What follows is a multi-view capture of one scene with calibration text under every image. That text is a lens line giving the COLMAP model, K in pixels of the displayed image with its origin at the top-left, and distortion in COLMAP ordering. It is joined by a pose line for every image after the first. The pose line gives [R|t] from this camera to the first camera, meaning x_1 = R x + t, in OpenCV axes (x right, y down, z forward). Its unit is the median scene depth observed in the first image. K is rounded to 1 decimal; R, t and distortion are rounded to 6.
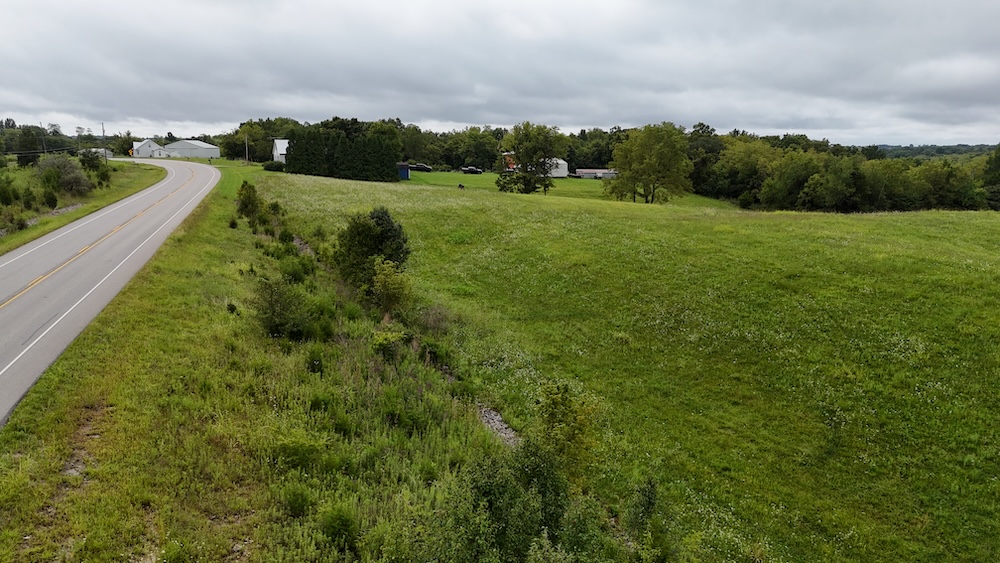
lens RADIAL K [[736.1, 0, 498.8], [0, 736.1, 277.5], [0, 0, 1]] dist [0.069198, -0.058528]
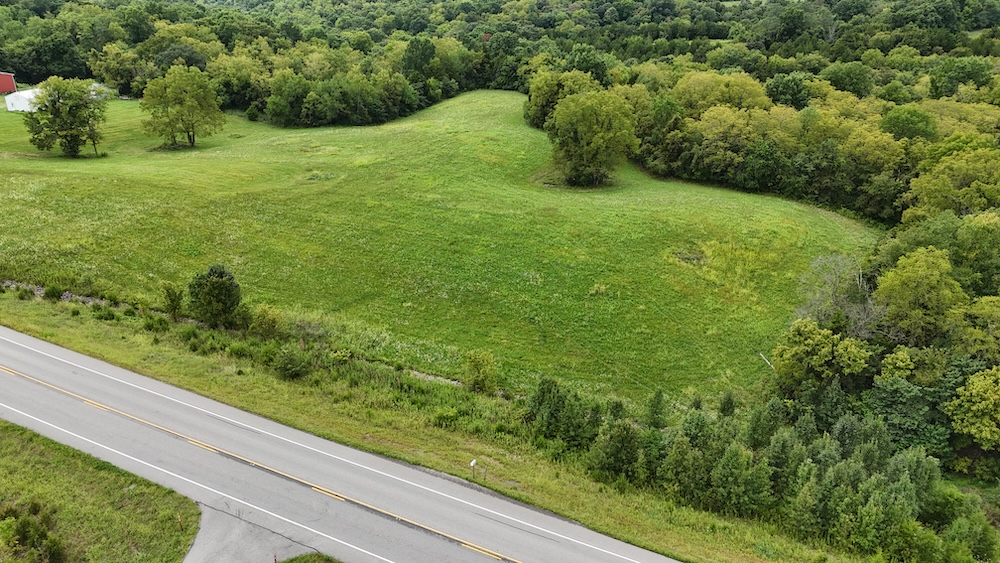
lens RADIAL K [[736.1, 0, 498.8], [0, 736.1, 277.5], [0, 0, 1]] dist [0.069198, -0.058528]
pose [[0.695670, -0.293634, 0.655608, -0.891707], [0.138363, 0.950325, 0.278815, -0.484081], [-0.704911, -0.103252, 0.701741, -0.462896]]
